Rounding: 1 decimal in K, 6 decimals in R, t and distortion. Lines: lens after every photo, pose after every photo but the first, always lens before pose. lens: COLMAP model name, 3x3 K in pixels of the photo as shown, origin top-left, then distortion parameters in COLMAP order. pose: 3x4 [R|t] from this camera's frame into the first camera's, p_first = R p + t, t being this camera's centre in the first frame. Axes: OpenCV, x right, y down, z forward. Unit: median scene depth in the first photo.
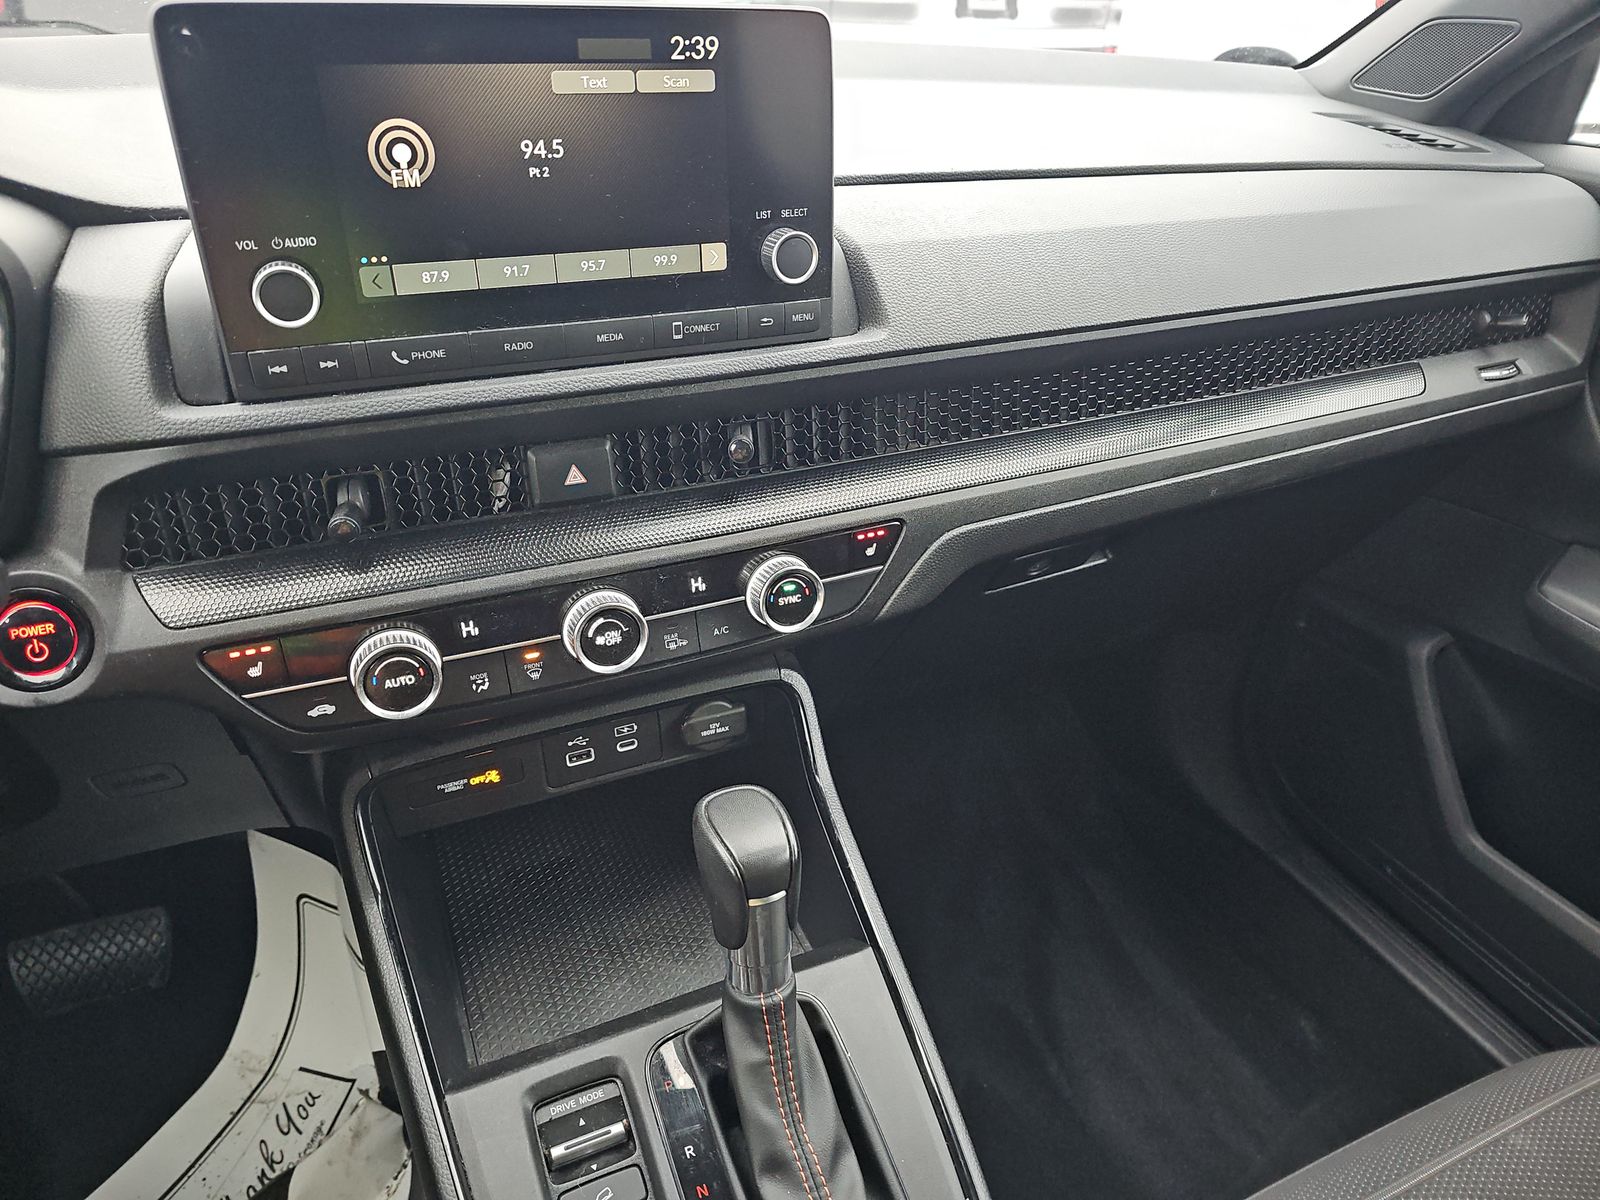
lens RADIAL K [[1013.6, 0, 800.0], [0, 1013.6, 600.0], [0, 0, 1]] dist [0.001387, -0.001507]
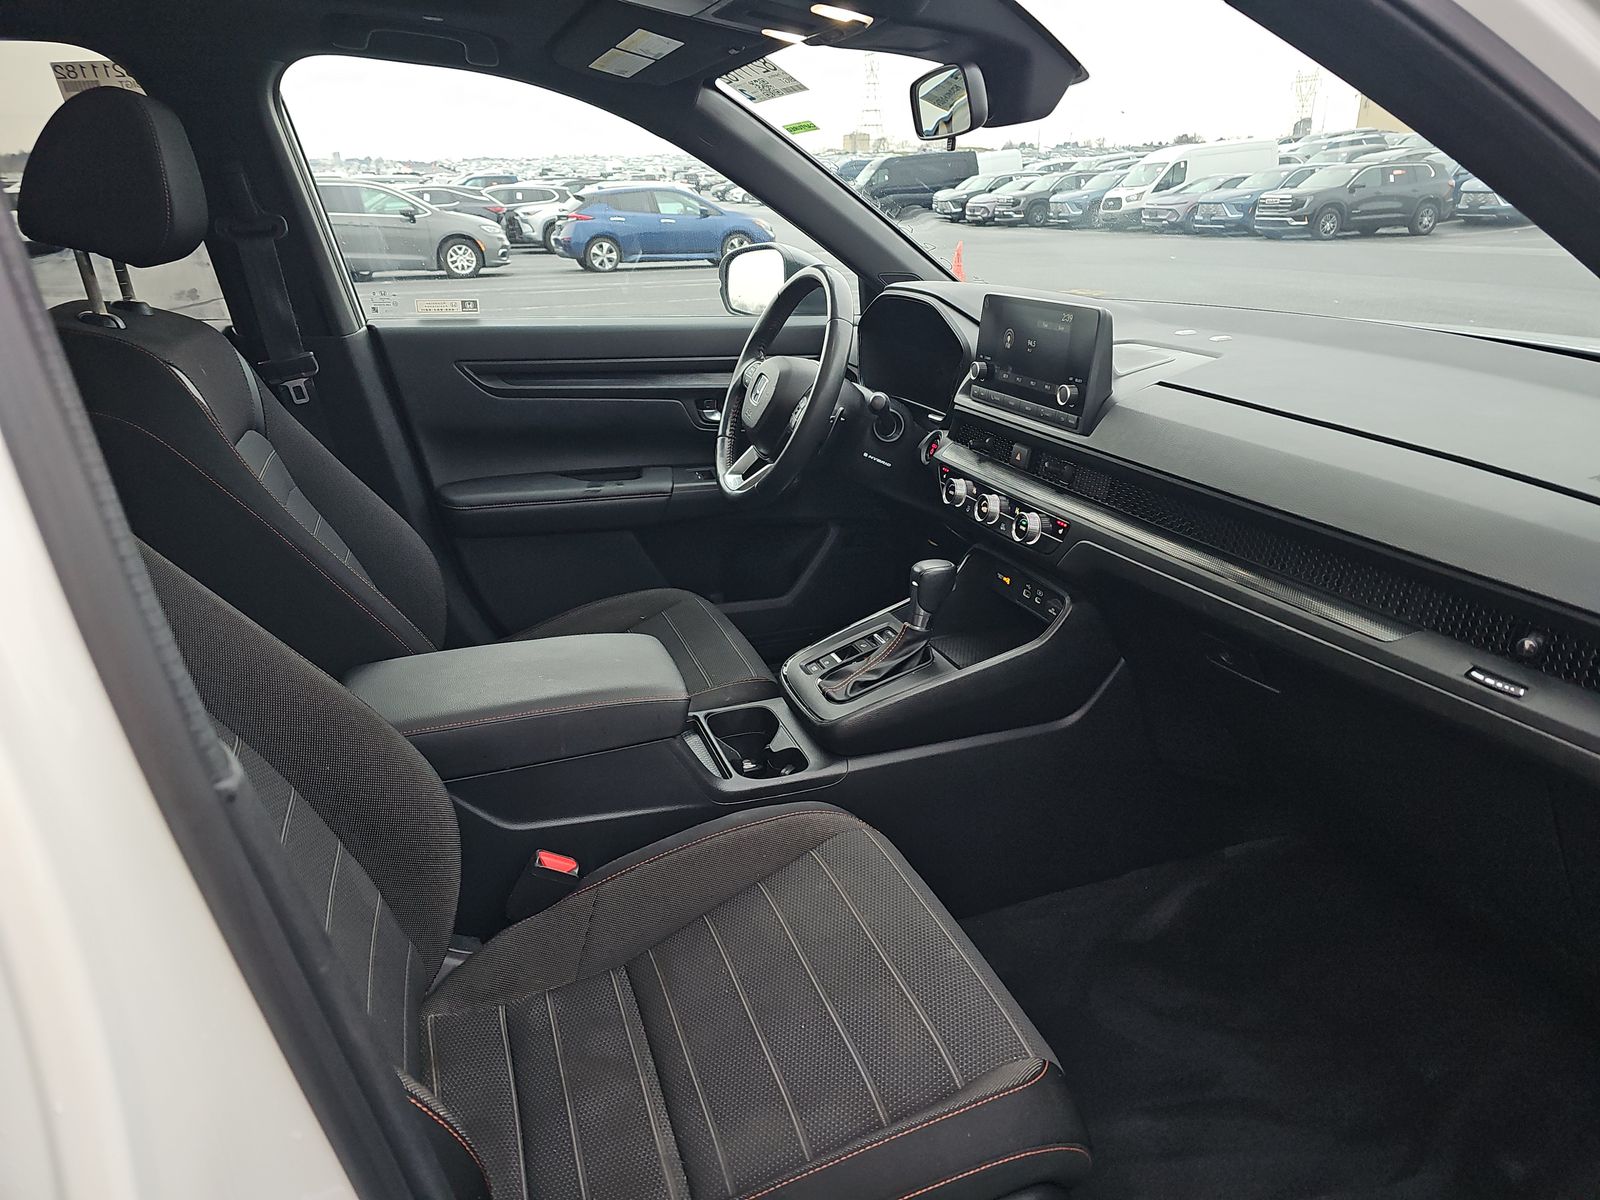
lens RADIAL K [[1013.6, 0, 800.0], [0, 1013.6, 600.0], [0, 0, 1]] dist [0.001387, -0.001507]
pose [[-0.068174, 0.337705, -0.938780, 2.551034], [-0.510774, 0.796484, 0.323610, -0.404970], [0.857008, 0.501566, 0.118191, 0.379827]]
